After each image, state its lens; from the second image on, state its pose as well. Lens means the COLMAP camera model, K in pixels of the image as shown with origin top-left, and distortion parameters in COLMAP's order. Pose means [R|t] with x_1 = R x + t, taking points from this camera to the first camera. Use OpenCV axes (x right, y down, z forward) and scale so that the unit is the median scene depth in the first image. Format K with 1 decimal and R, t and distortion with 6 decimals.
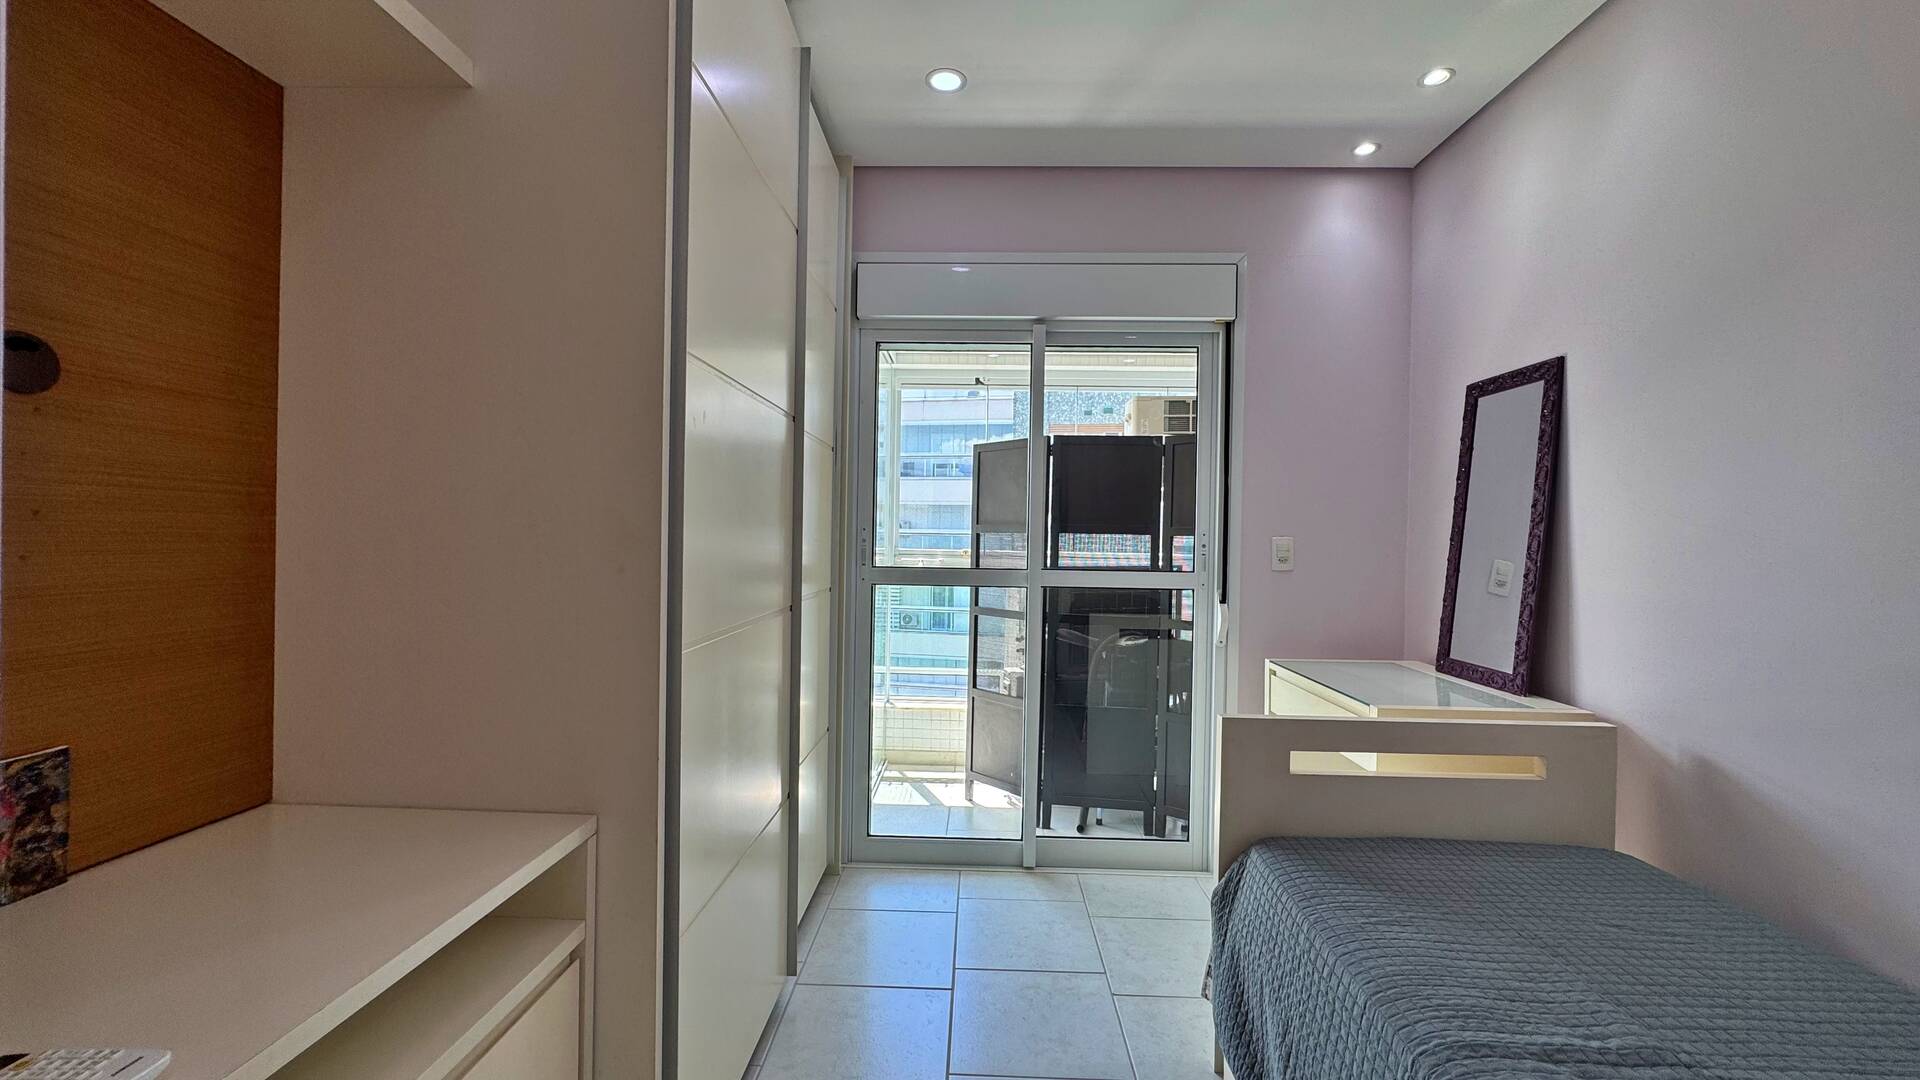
lens RADIAL K [[764.4, 0, 961.5], [0, 764.4, 538.9], [0, 0, 1]] dist [-0.003886, 0.000980]
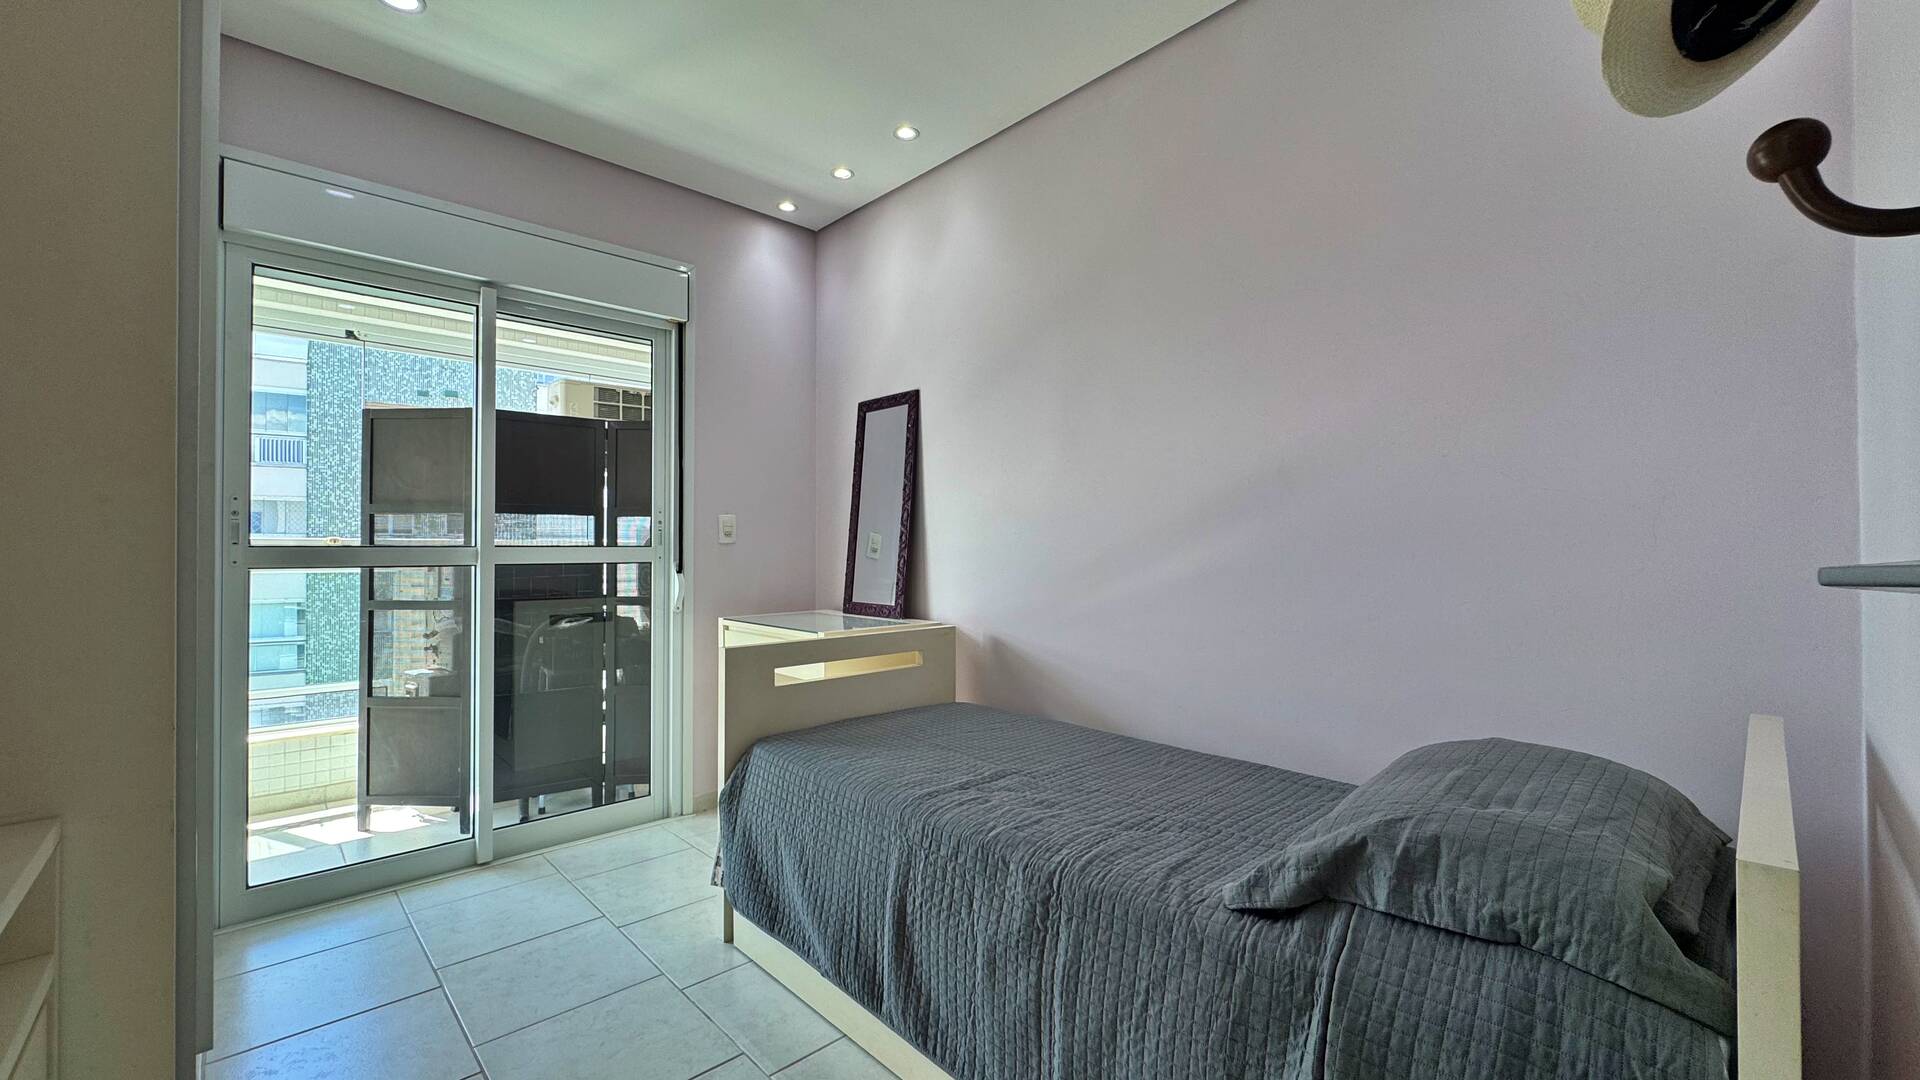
lens RADIAL K [[764.4, 0, 961.0], [0, 764.4, 538.8], [0, 0, 1]] dist [-0.003886, 0.000980]
pose [[0.699942, -0.009949, 0.714130, -0.168998], [0.015167, 0.999885, -0.000936, 0.041434], [-0.714039, 0.011486, 0.700012, -0.079988]]
